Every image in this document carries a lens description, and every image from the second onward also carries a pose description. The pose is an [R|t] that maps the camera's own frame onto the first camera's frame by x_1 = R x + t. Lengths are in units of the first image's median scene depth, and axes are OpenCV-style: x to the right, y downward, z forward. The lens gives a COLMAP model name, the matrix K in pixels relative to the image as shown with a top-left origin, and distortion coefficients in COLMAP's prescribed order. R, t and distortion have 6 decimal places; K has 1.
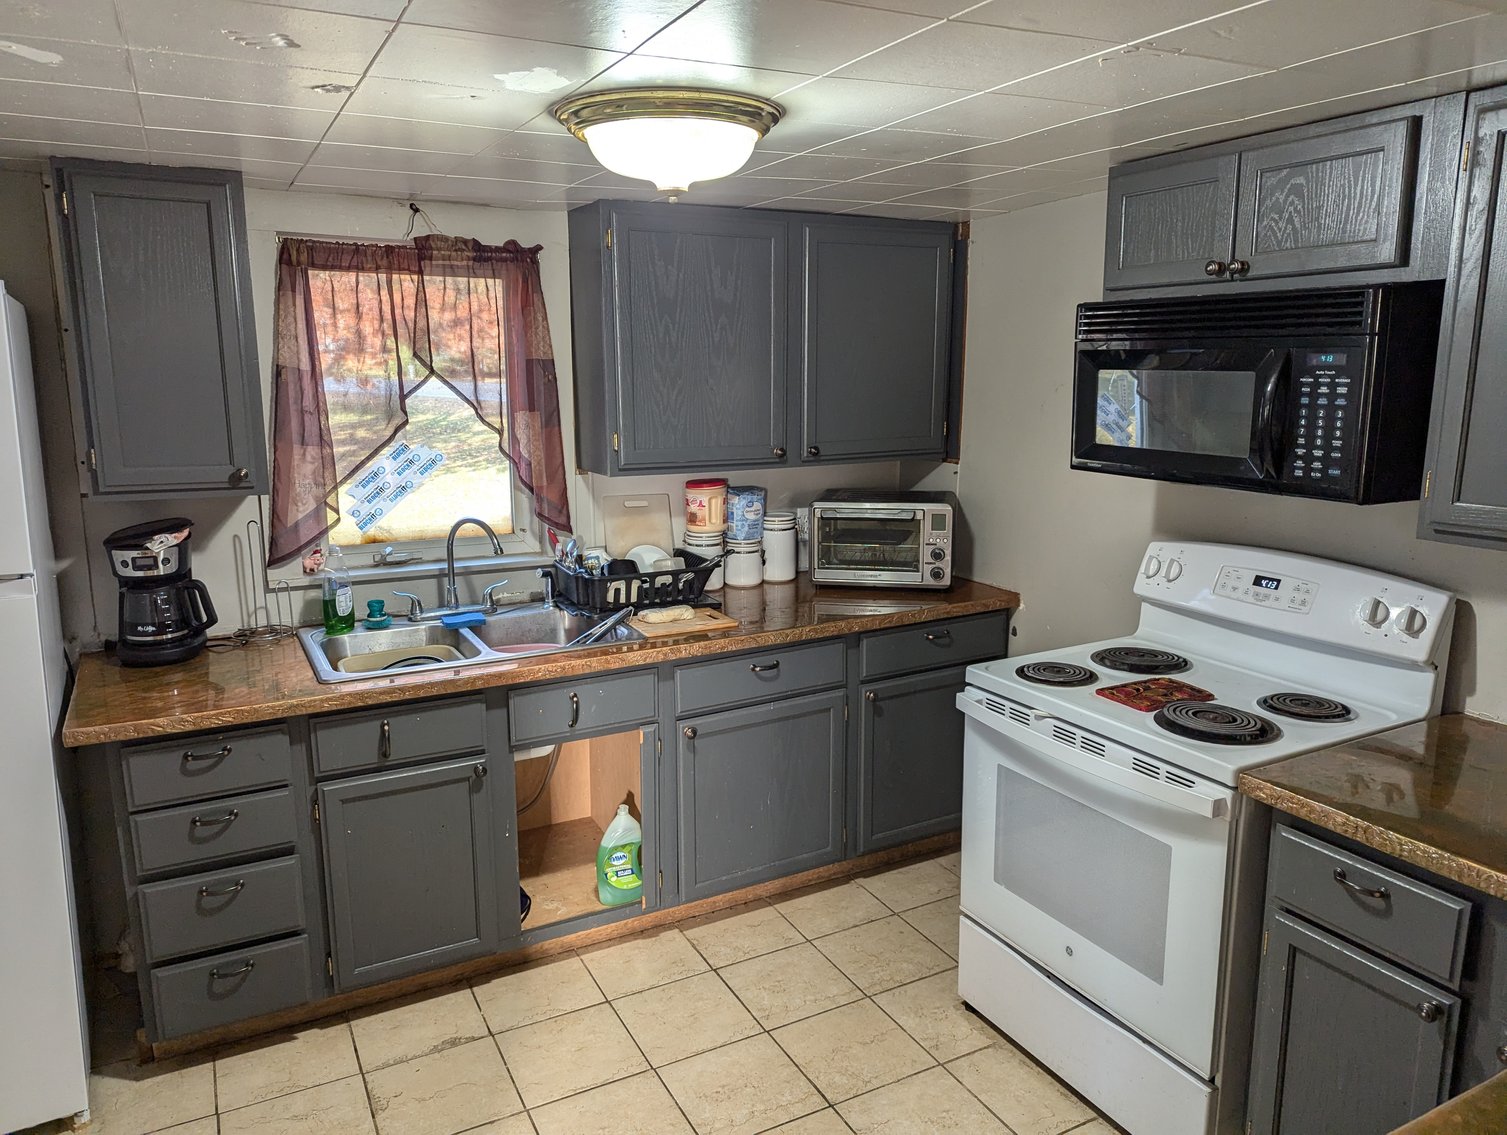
lens RADIAL K [[1056.4, 0, 753.5], [0, 1056.4, 567.5], [0, 0, 1]] dist [0.053531, -0.047079]
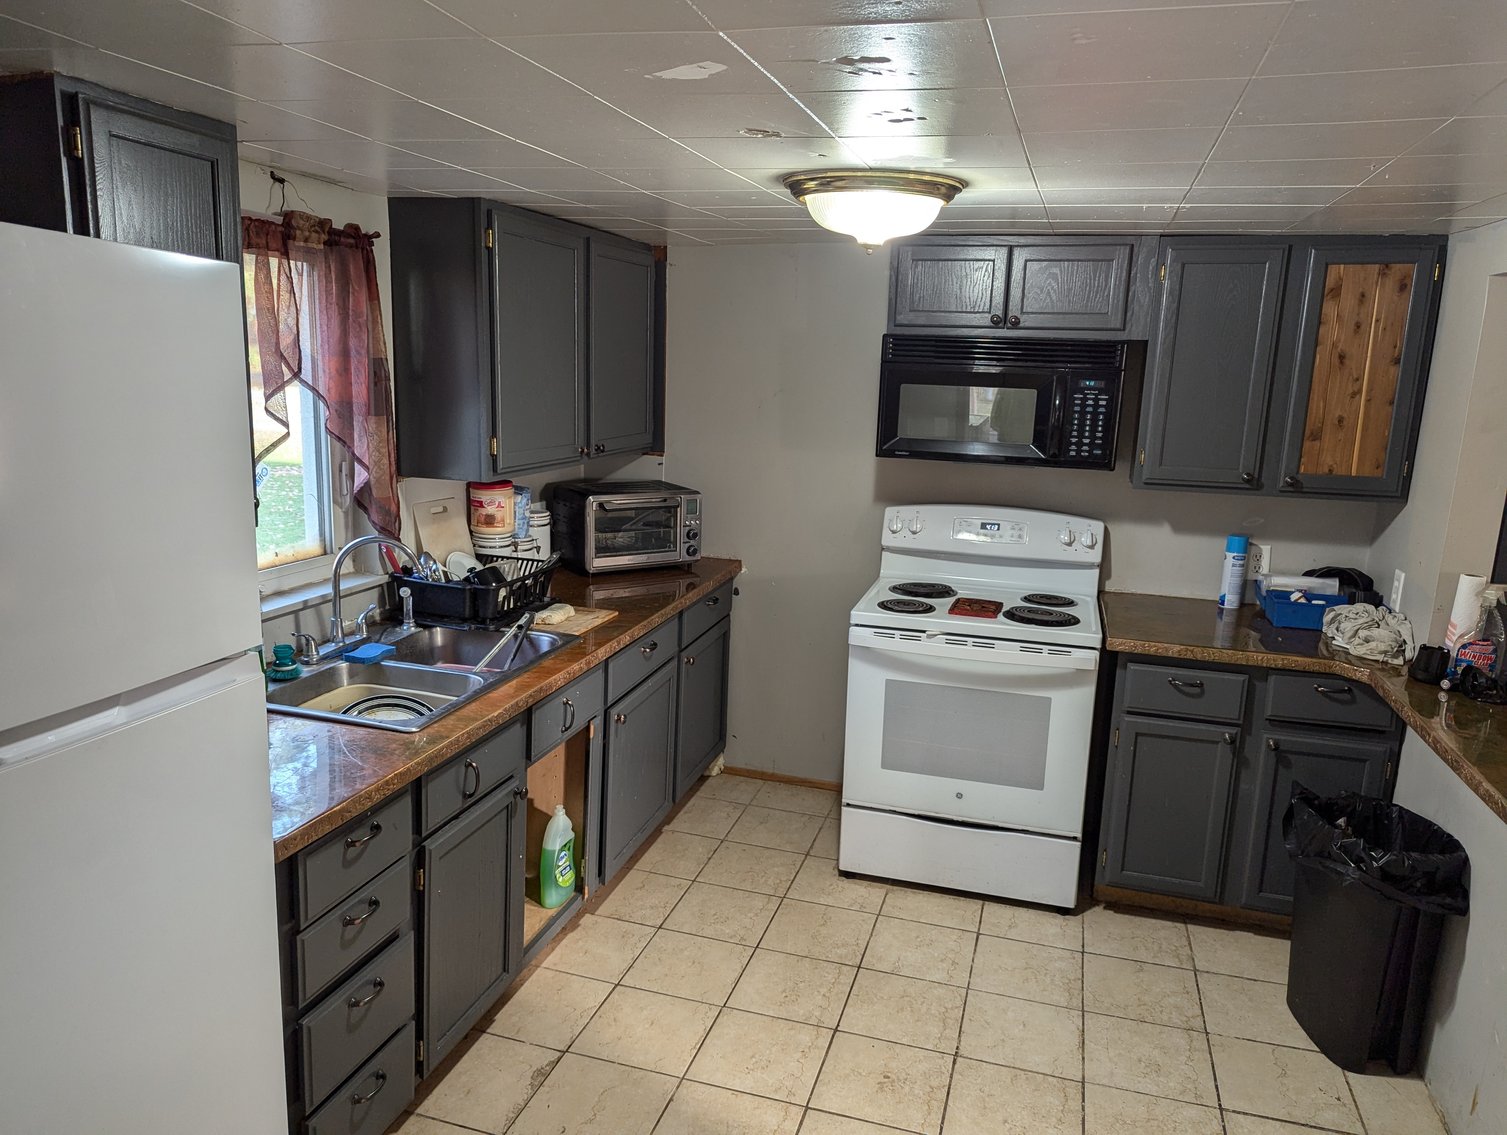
lens RADIAL K [[1073.0, 0, 748.2], [0, 1073.0, 559.0], [0, 0, 1]] dist [0.070928, -0.054371]
pose [[0.701045, -0.106530, 0.705115, -0.944748], [0.101066, 0.993641, 0.049638, -0.056793], [-0.705919, 0.036465, 0.707353, 0.184426]]
